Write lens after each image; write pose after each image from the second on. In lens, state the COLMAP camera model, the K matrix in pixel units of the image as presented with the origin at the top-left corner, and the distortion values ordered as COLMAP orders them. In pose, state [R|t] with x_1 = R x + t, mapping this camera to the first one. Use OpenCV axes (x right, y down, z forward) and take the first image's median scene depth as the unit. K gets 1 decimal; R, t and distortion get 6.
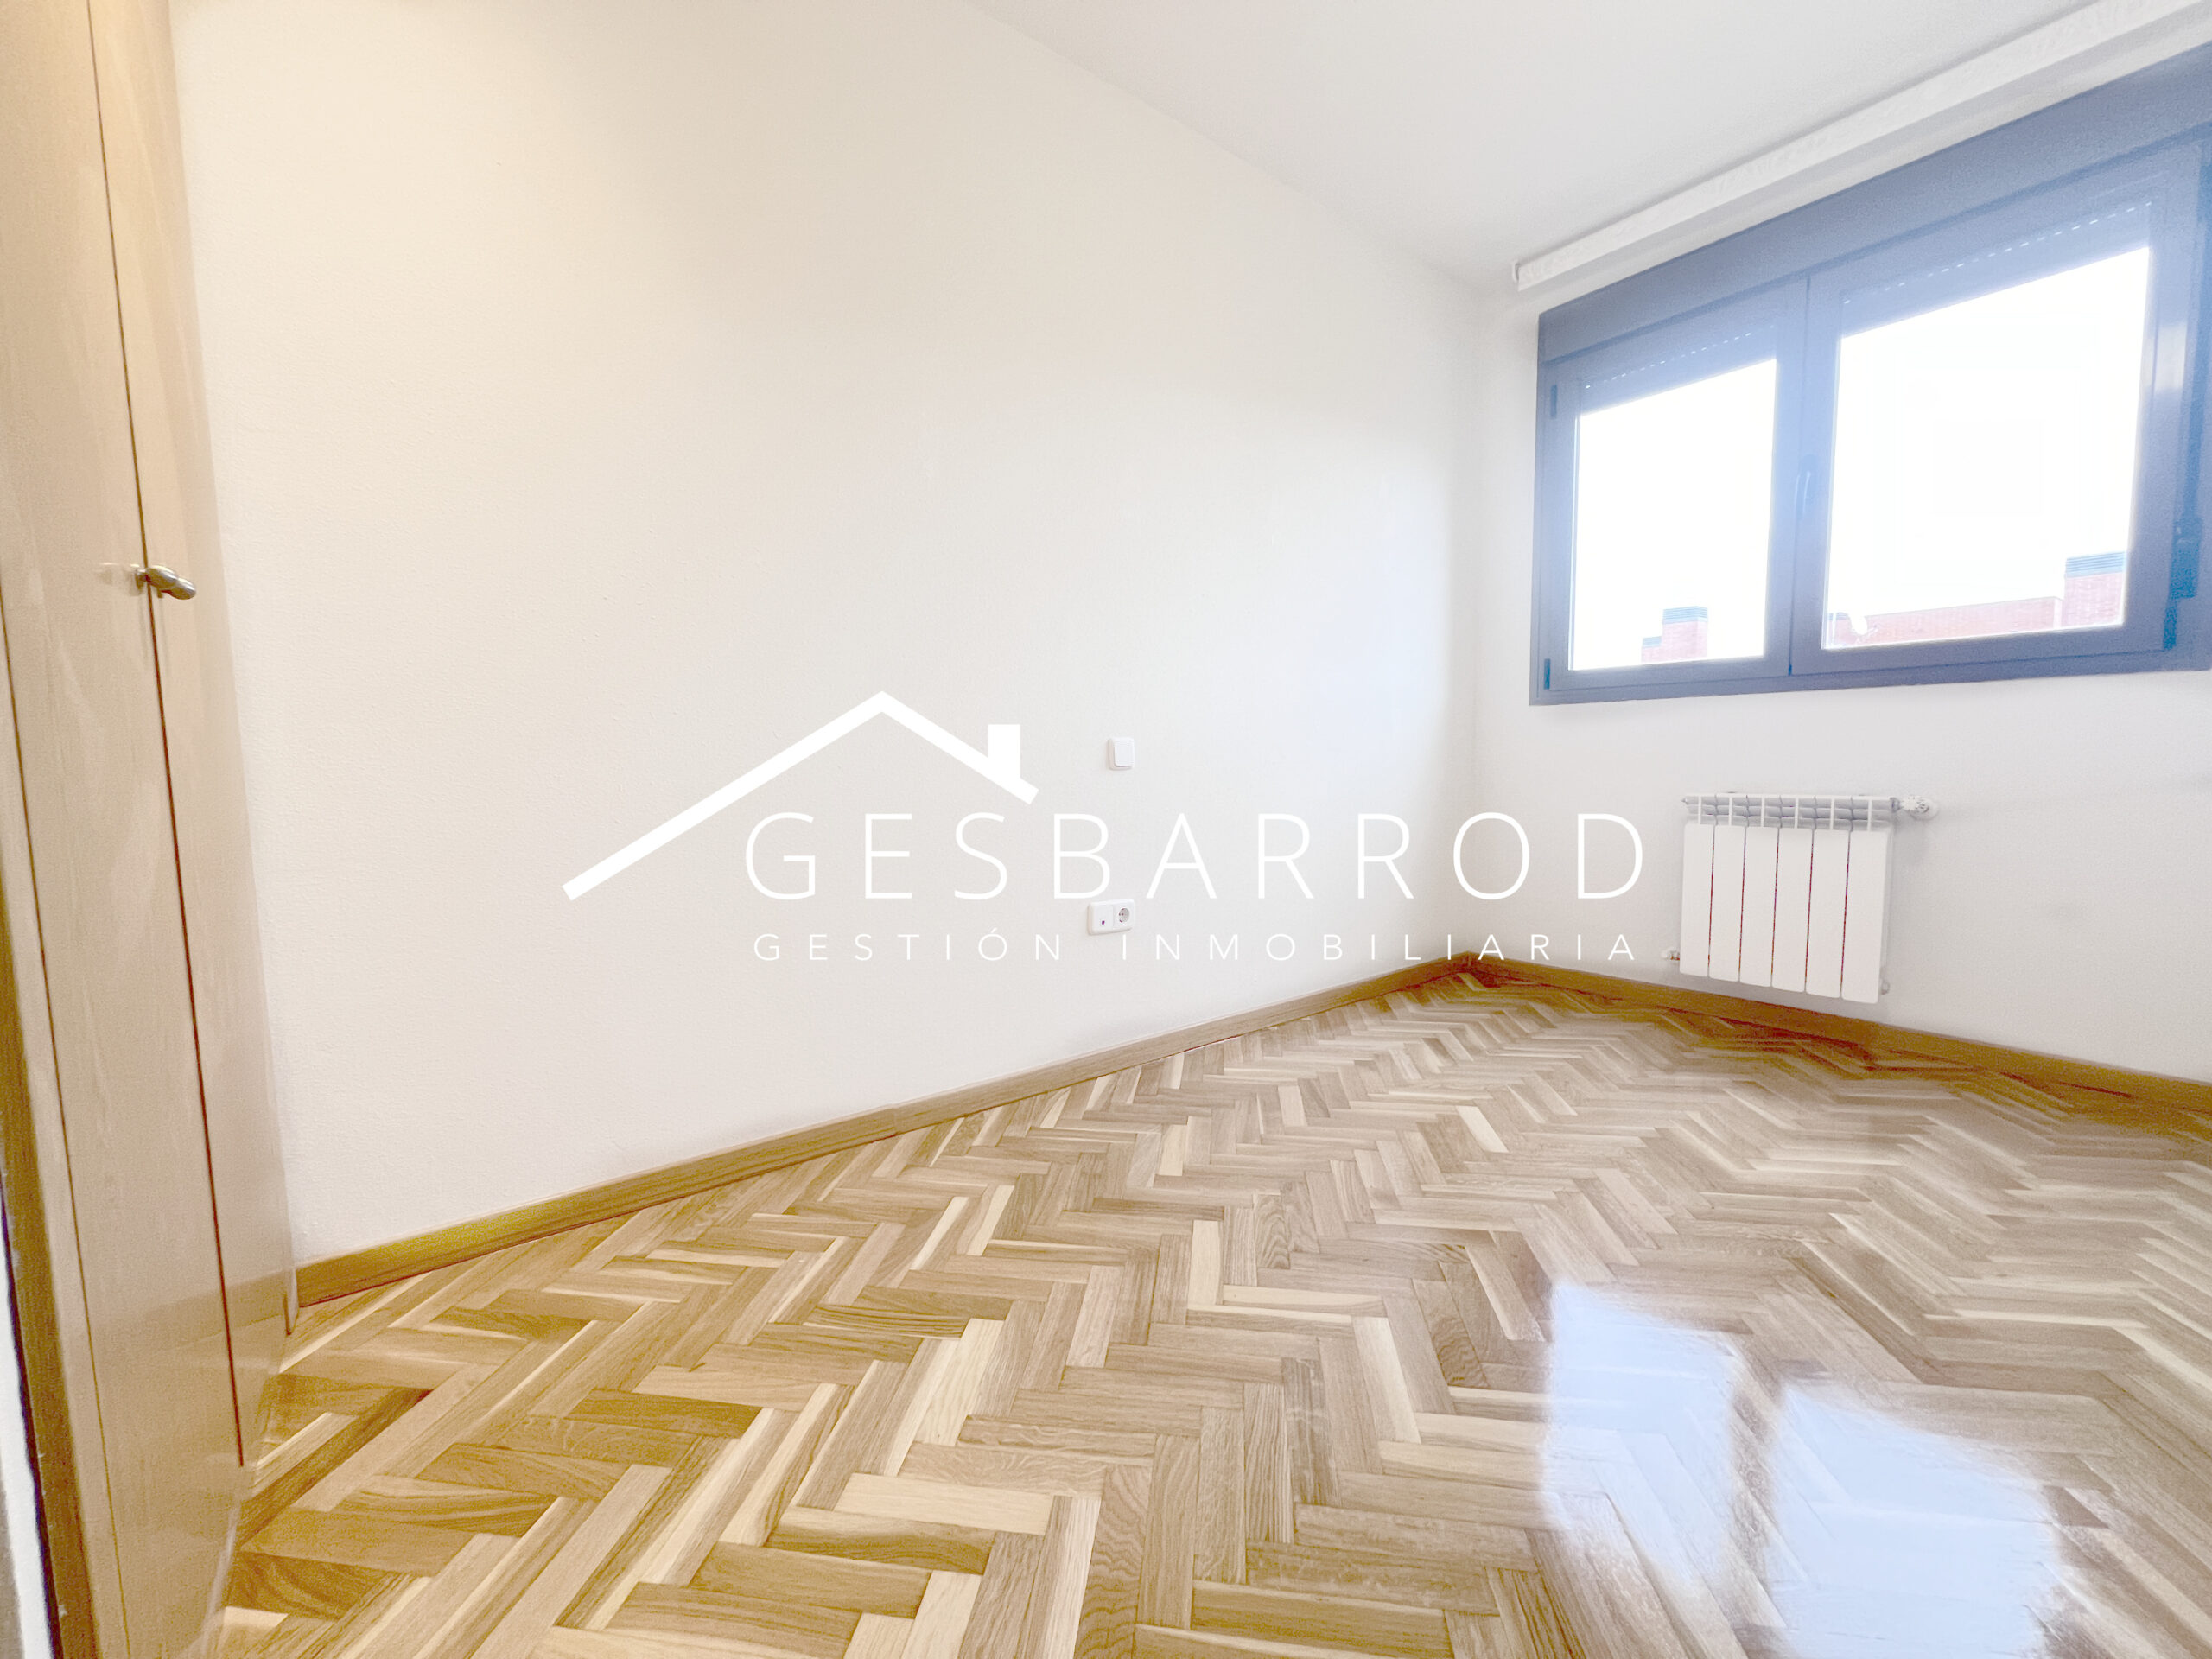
lens RADIAL K [[879.0, 0, 1106.0], [0, 879.0, 829.5], [0, 0, 1]] dist [-0.002495, 0.000235]
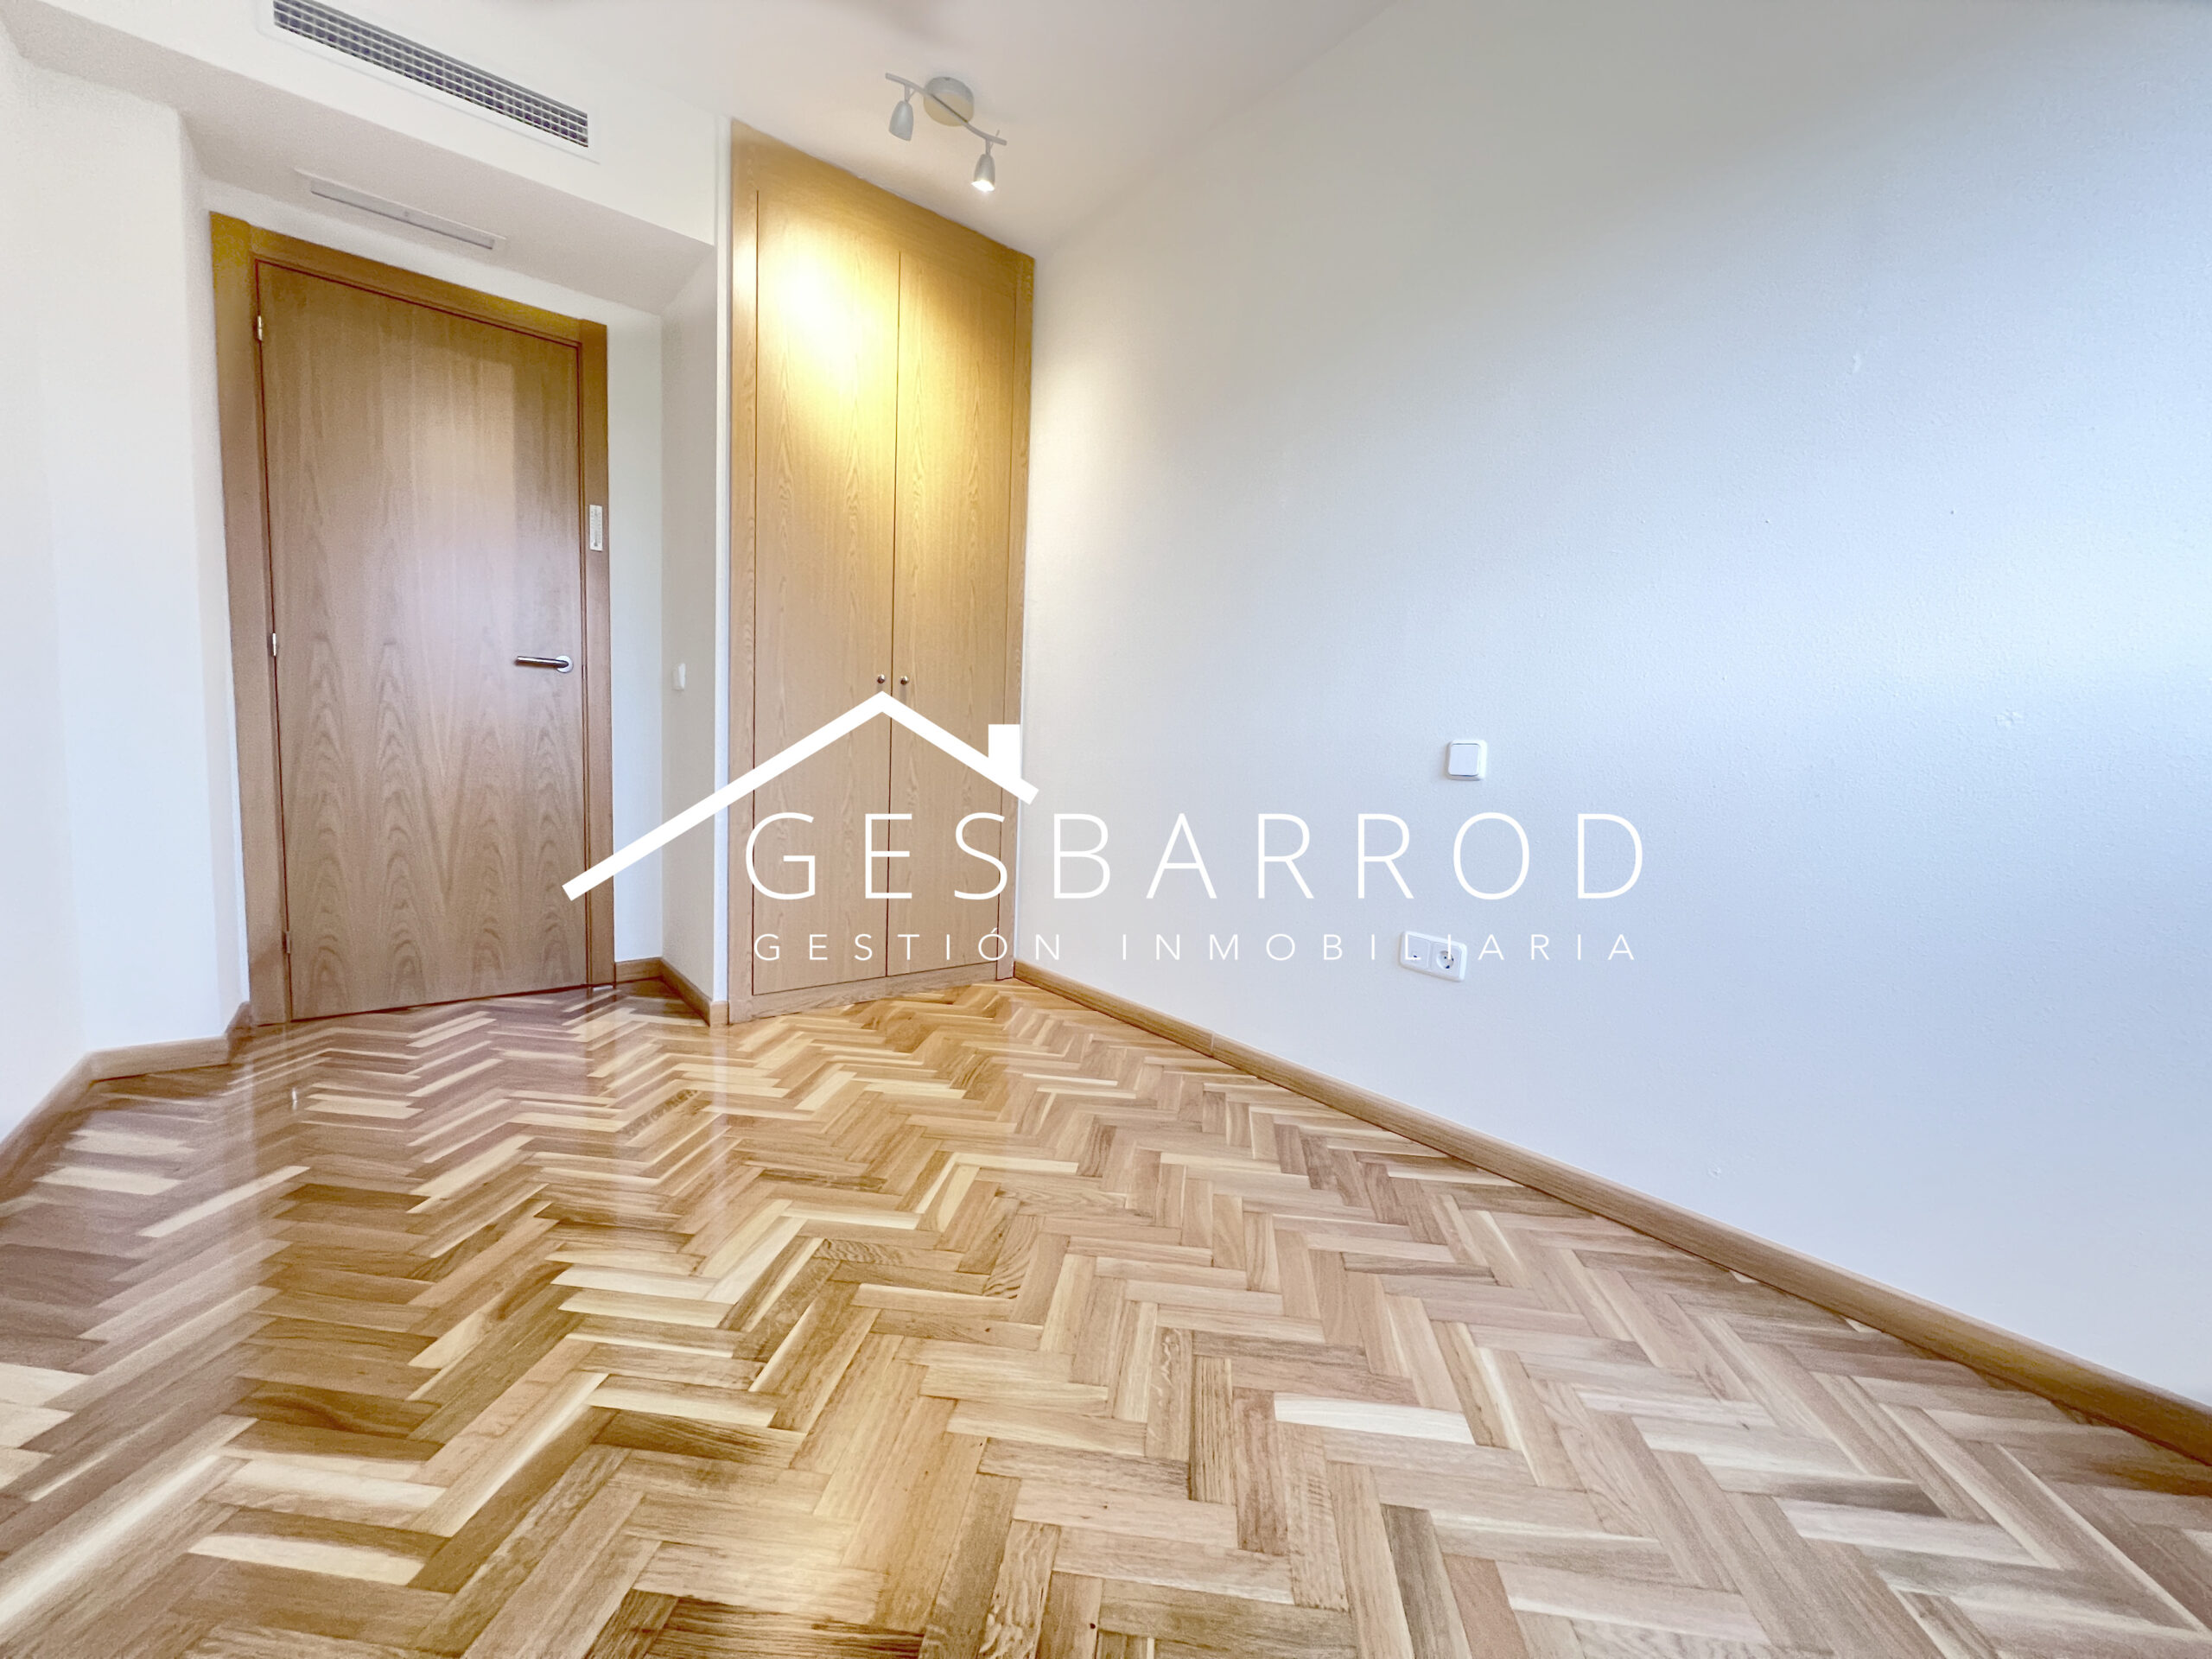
lens RADIAL K [[879.0, 0, 1106.0], [0, 879.0, 829.5], [0, 0, 1]] dist [-0.002495, 0.000235]
pose [[0.031054, 0.103306, -0.994165, 1.127017], [-0.124369, 0.987314, 0.098709, -0.086818], [0.991750, 0.120578, 0.043508, 0.898099]]
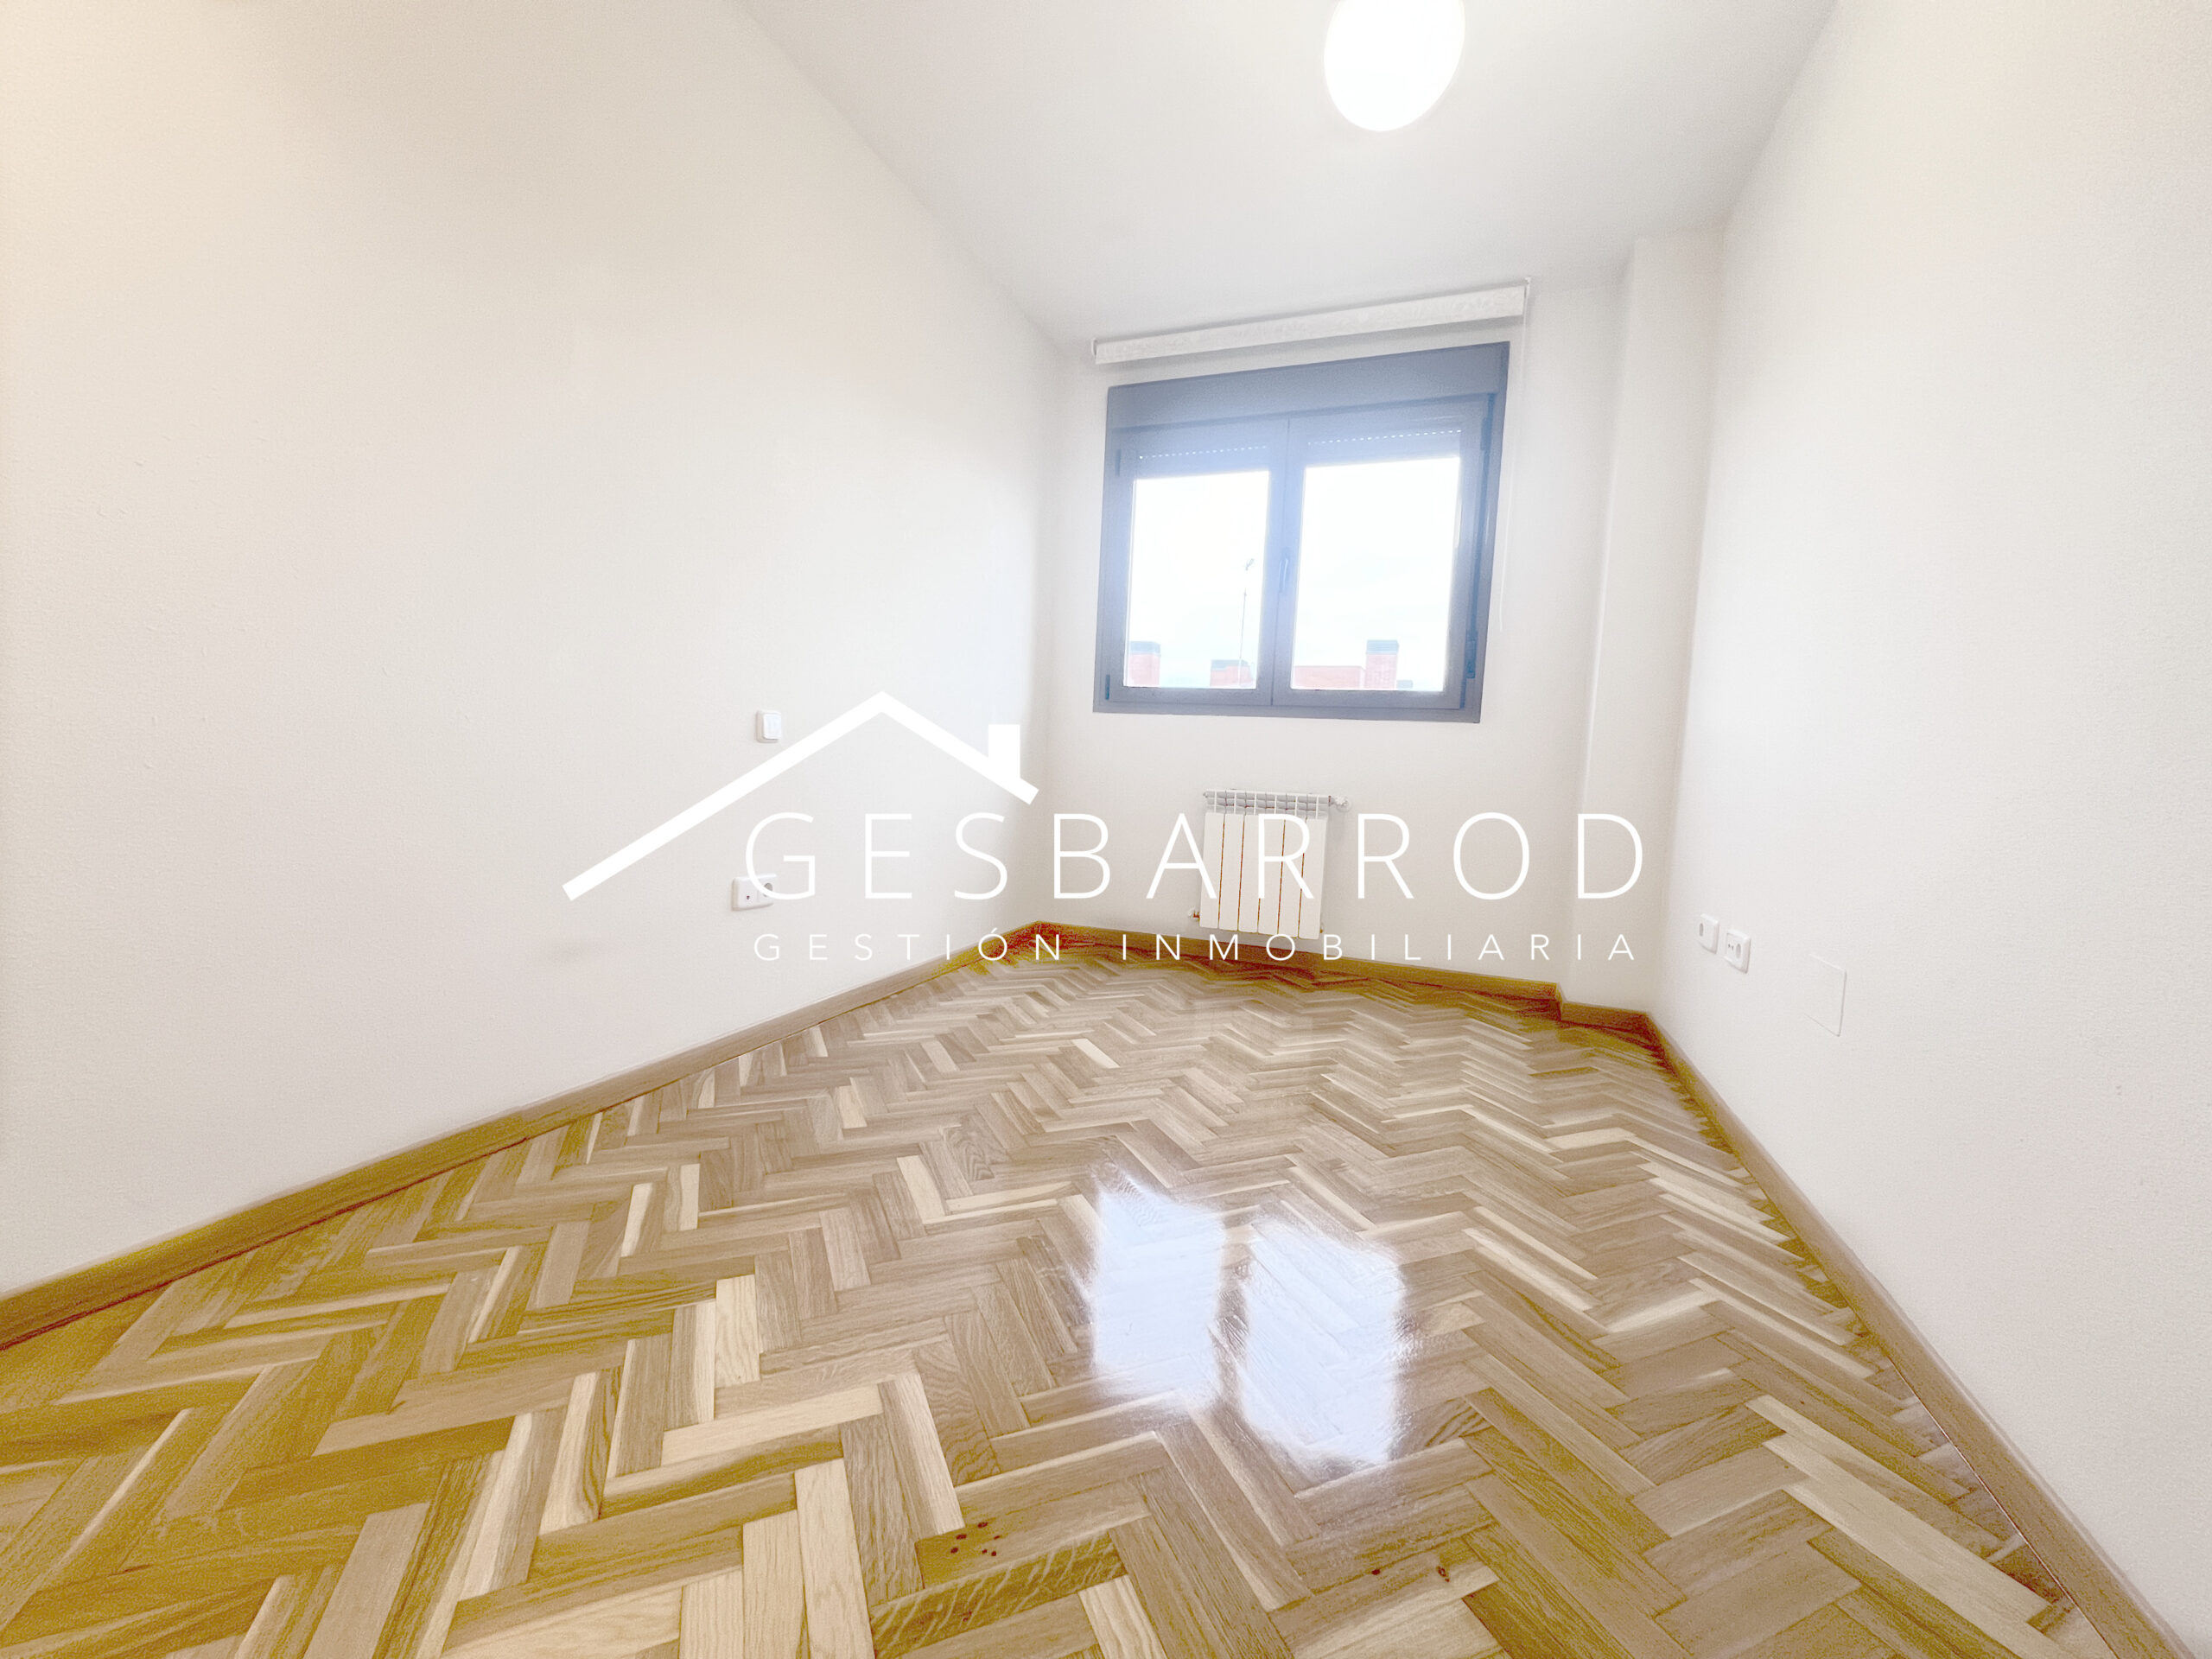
lens RADIAL K [[879.0, 0, 1106.0], [0, 879.0, 829.5], [0, 0, 1]] dist [-0.002495, 0.000235]
pose [[0.851709, 0.012636, 0.523863, -0.244240], [-0.016909, 0.999851, 0.003374, 0.028509], [-0.523742, -0.011732, 0.851796, -0.056008]]
